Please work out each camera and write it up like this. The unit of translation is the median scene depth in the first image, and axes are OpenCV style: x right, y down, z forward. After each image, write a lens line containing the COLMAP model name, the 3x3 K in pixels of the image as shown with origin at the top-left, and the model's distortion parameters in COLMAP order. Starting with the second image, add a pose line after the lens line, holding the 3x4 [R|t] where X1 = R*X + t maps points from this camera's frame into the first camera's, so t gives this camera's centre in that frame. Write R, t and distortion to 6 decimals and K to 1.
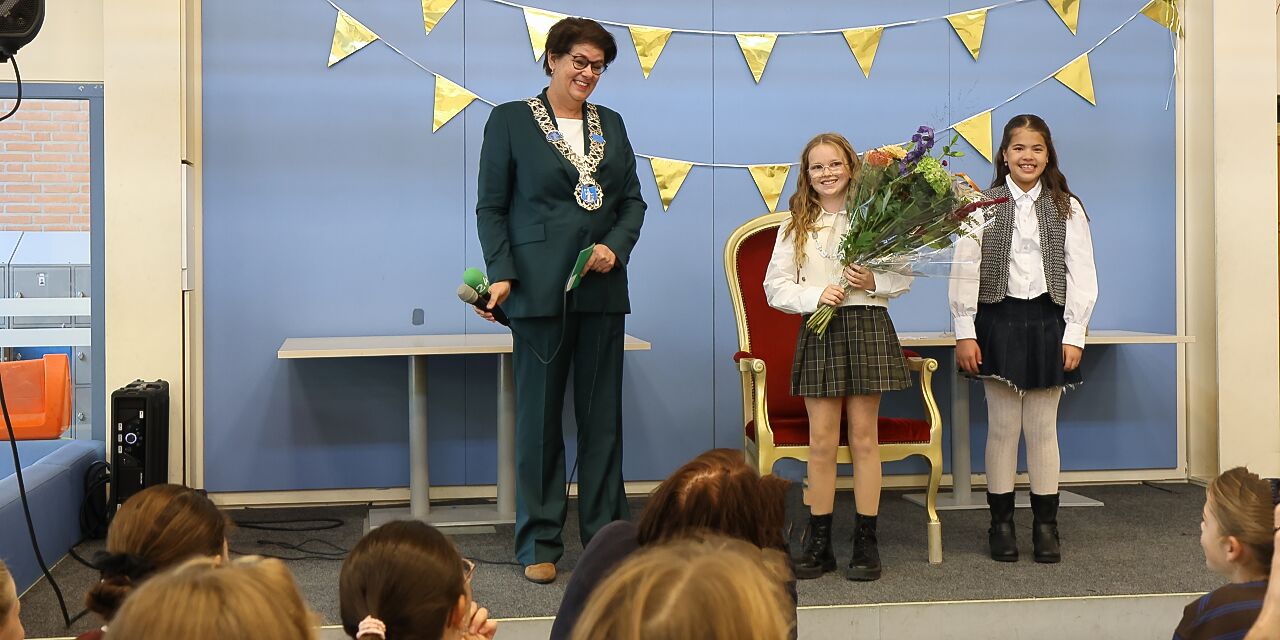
lens RADIAL K [[1462.8, 0, 645.8], [0, 1462.8, 267.4], [0, 0, 1]] dist [0.052498, 0.000000]
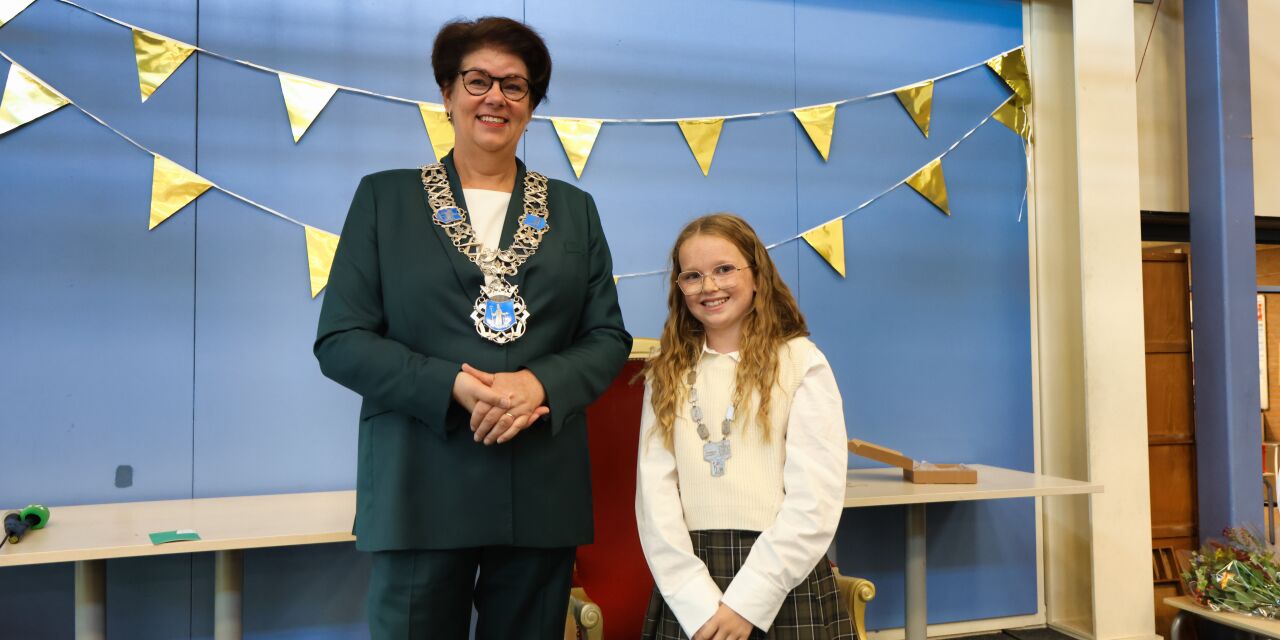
lens RADIAL K [[1010.8, 0, 643.7], [0, 1010.8, 308.8], [0, 0, 1]] dist [-0.004820, 0.017252]
pose [[0.989253, 0.002783, 0.146188, 0.029283], [0.003695, 0.999024, -0.044026, -0.026793], [-0.146168, 0.044093, 0.988277, 0.430827]]
